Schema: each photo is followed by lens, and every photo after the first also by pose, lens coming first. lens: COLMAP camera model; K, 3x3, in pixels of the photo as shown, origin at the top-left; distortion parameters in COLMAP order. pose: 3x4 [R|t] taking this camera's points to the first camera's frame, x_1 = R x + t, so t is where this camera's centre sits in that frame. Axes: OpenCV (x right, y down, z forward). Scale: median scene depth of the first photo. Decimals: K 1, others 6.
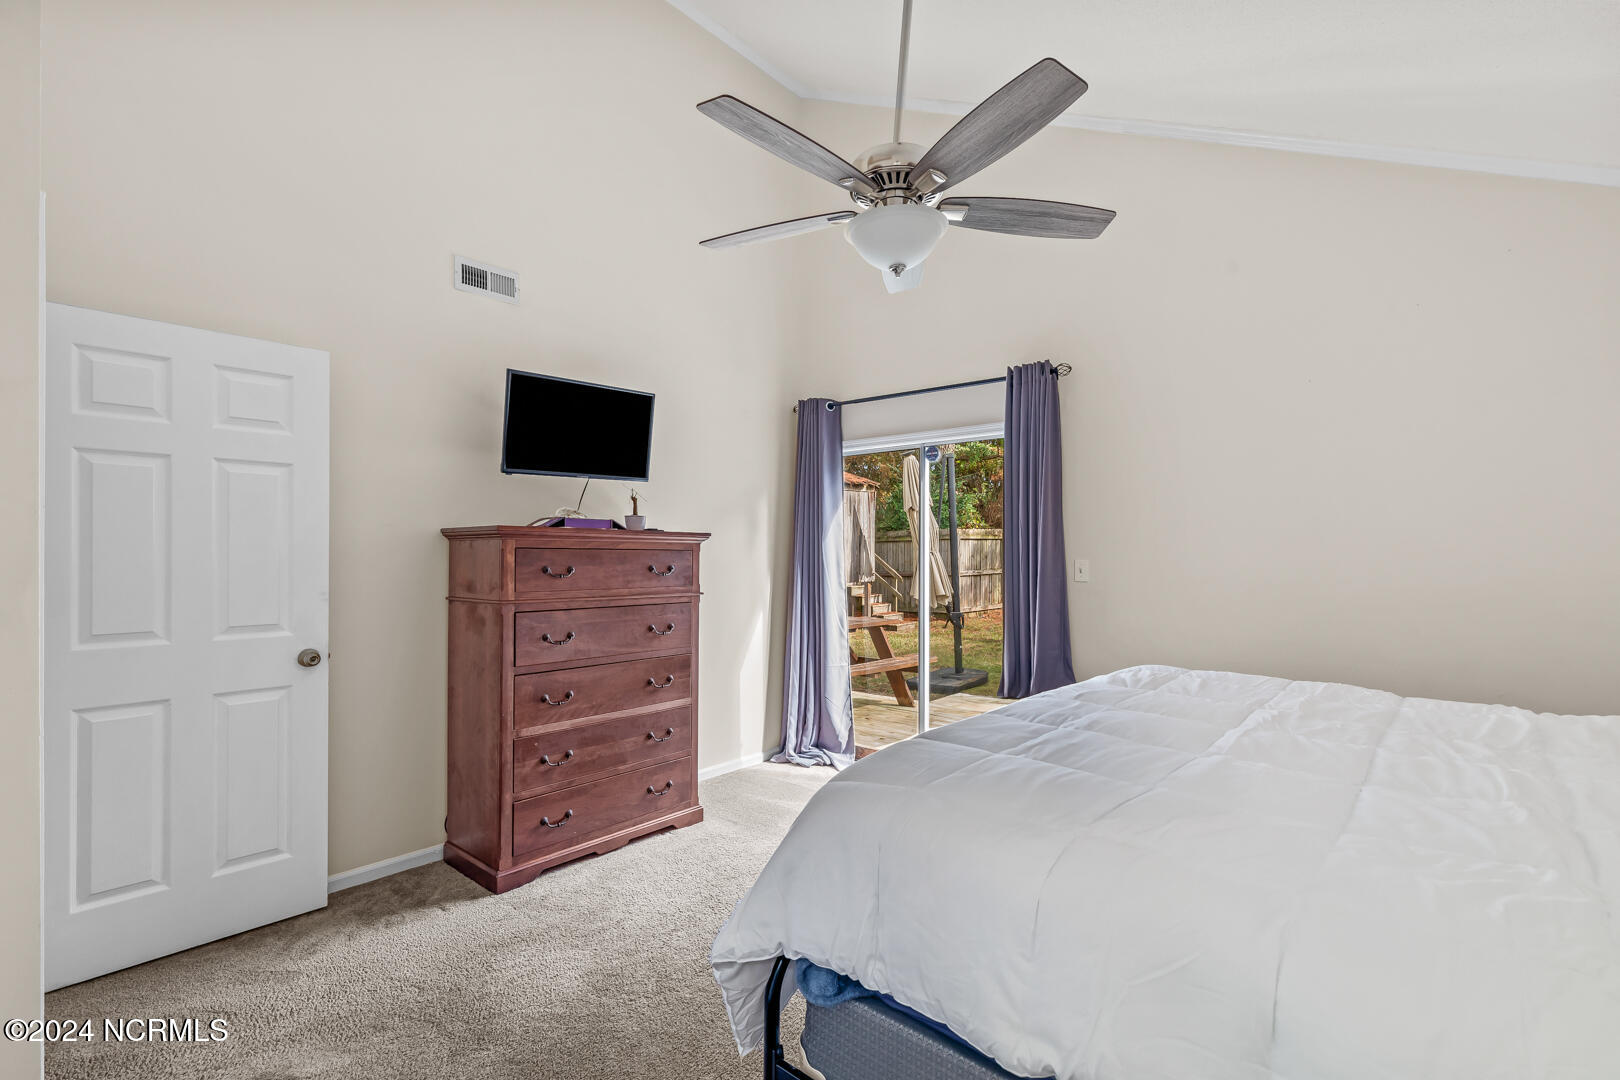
lens RADIAL K [[729.5, 0, 814.0], [0, 729.5, 543.6], [0, 0, 1]] dist [0.011874, -0.004340]
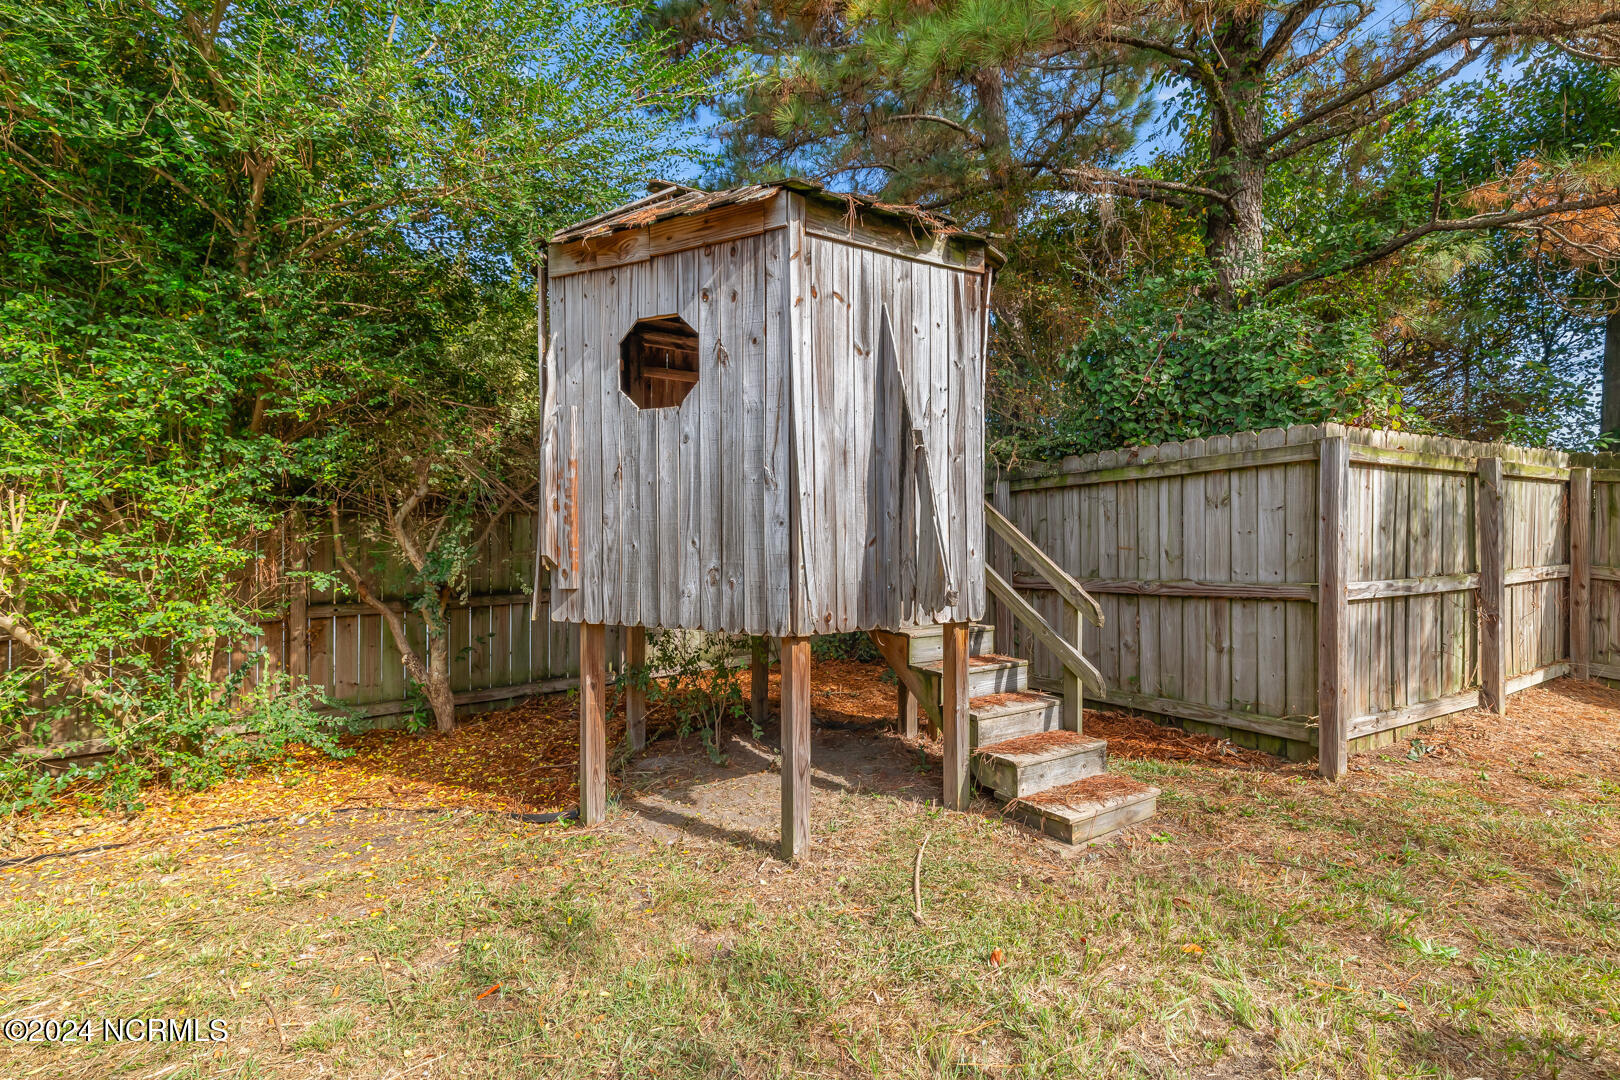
lens RADIAL K [[729.5, 0, 811.5], [0, 729.5, 547.9], [0, 0, 1]] dist [0.011874, -0.004340]
pose [[0.953880, -0.005491, -0.300138, 0.095272], [0.005328, 0.999985, -0.001360, 0.024855], [0.300141, -0.000302, 0.953895, 0.682840]]
